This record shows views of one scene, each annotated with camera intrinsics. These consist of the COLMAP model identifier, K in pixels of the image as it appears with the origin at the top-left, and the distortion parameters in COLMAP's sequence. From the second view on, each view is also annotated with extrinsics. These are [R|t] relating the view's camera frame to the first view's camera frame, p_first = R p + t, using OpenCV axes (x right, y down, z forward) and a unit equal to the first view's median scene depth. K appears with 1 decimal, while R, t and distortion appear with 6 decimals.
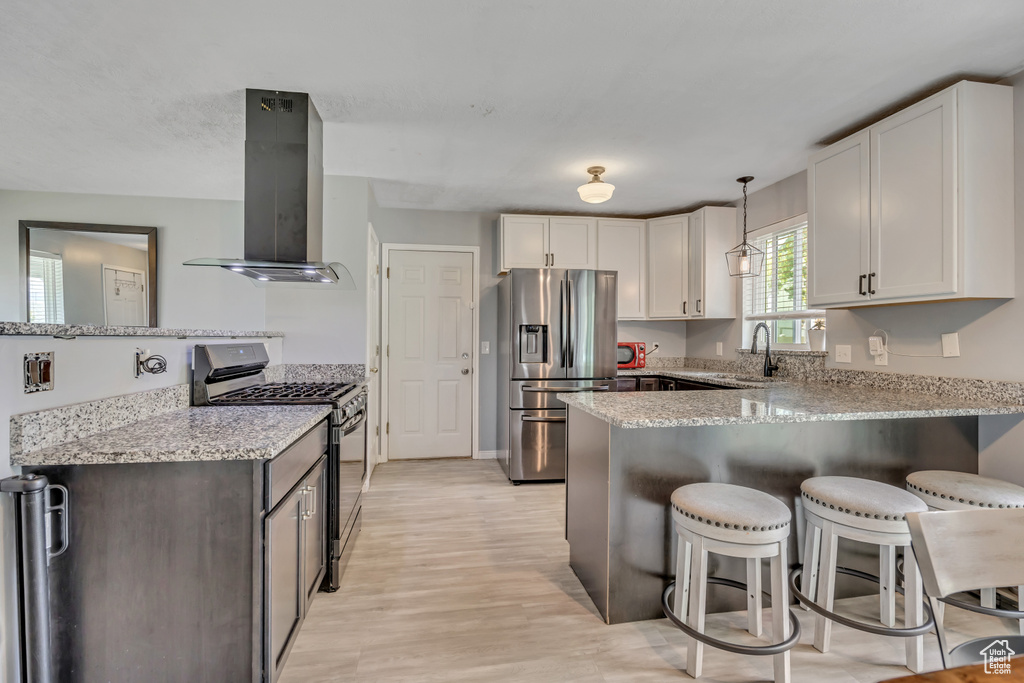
lens RADIAL K [[470.2, 0, 508.0], [0, 470.2, 339.4], [0, 0, 1]] dist [-0.016930, -0.000729]
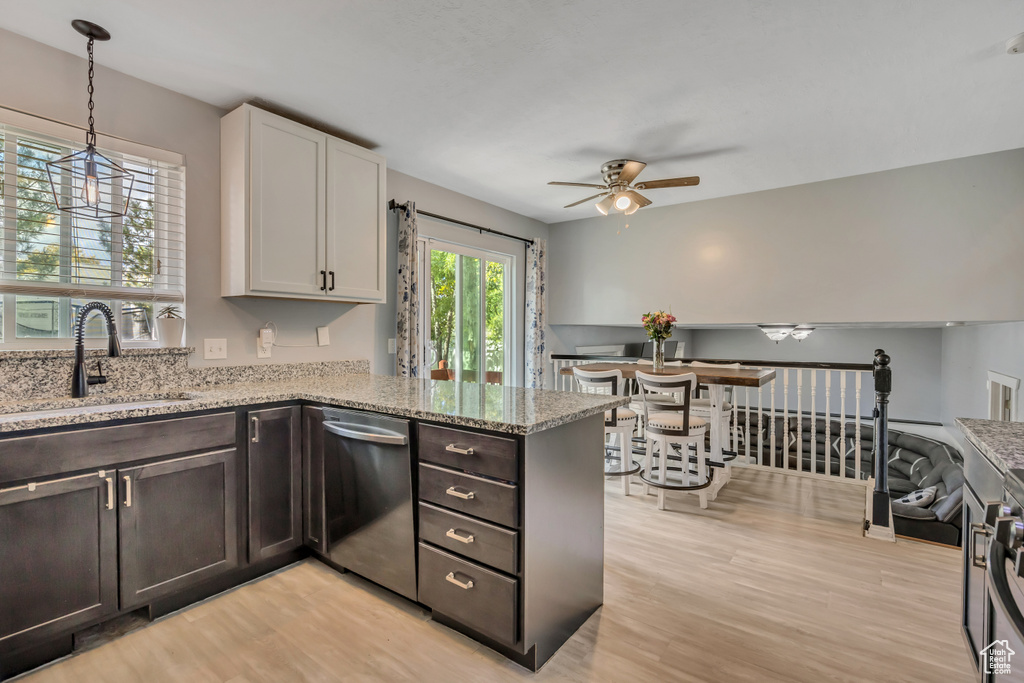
lens RADIAL K [[470.2, 0, 511.2], [0, 470.2, 340.9], [0, 0, 1]] dist [-0.016930, -0.000729]
pose [[-0.696321, -0.016796, 0.717534, -0.211780], [-0.004338, 0.999806, 0.019194, -0.001448], [-0.717718, 0.010252, -0.696259, 1.015228]]
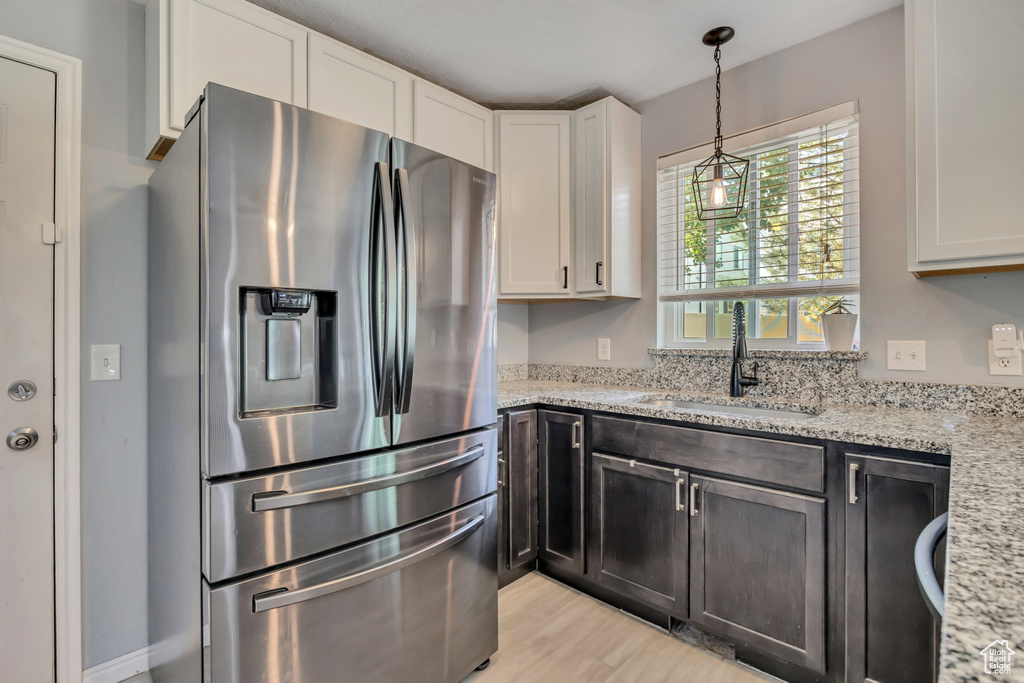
lens RADIAL K [[470.2, 0, 510.4], [0, 470.2, 331.6], [0, 0, 1]] dist [-0.016930, -0.000729]
pose [[0.810588, -0.004119, 0.585602, -0.007970], [0.009556, 0.999935, -0.006194, 0.000558], [-0.585539, 0.010617, 0.810575, 0.694007]]
